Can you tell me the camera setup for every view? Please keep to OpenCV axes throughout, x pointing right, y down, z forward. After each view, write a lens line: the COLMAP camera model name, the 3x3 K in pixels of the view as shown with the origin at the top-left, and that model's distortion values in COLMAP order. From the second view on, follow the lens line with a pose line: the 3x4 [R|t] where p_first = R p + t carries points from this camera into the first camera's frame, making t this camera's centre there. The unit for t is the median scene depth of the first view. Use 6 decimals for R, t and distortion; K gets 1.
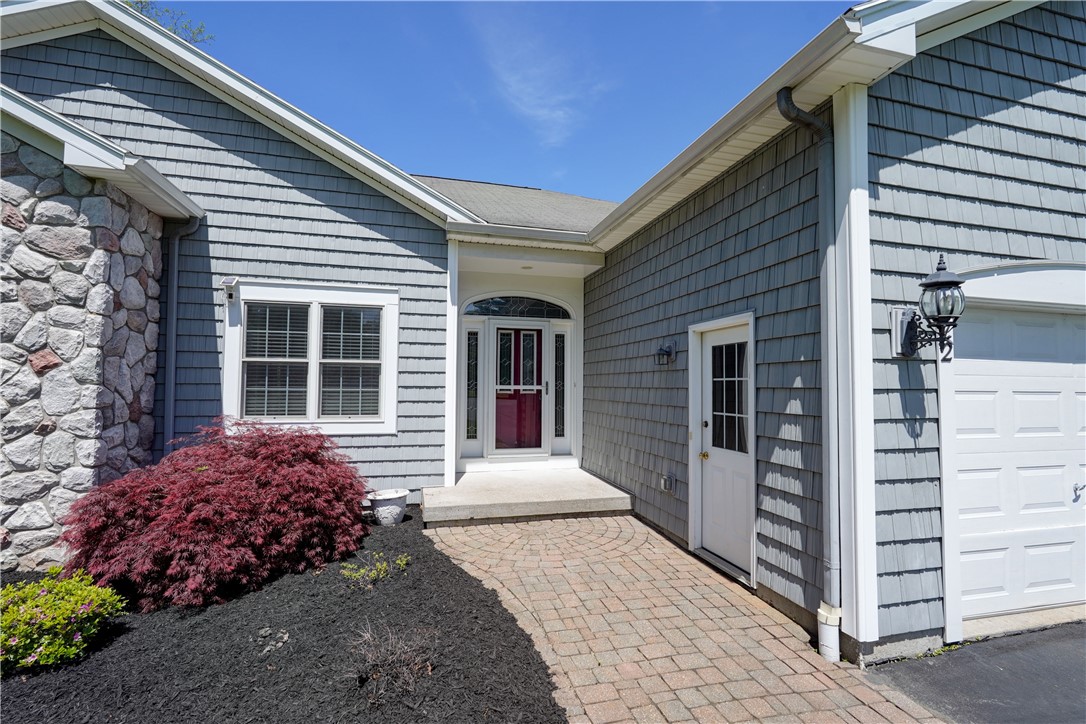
lens RADIAL K [[486.8, 0, 546.0], [0, 486.8, 365.8], [0, 0, 1]] dist [-0.012243, 0.008263]
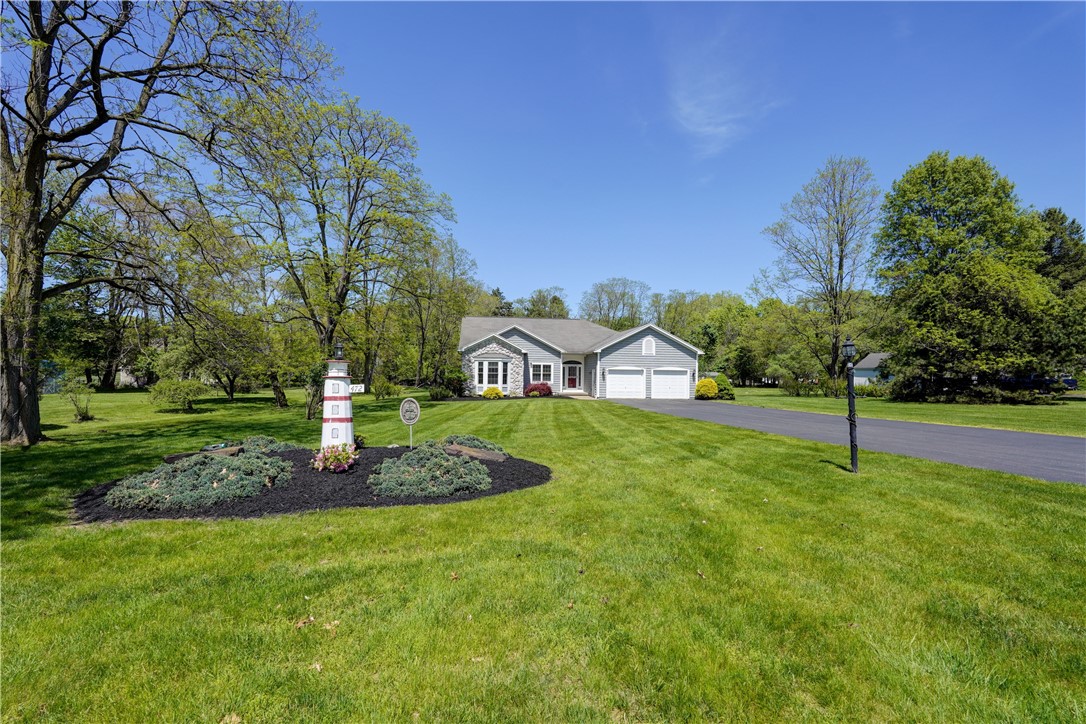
lens RADIAL K [[486.8, 0, 543.6], [0, 486.8, 365.2], [0, 0, 1]] dist [-0.012243, 0.008263]
pose [[0.991623, 0.000874, -0.129163, 0.423323], [0.002057, 0.999743, 0.022557, -0.268436], [0.129149, -0.022633, 0.991367, -5.679126]]
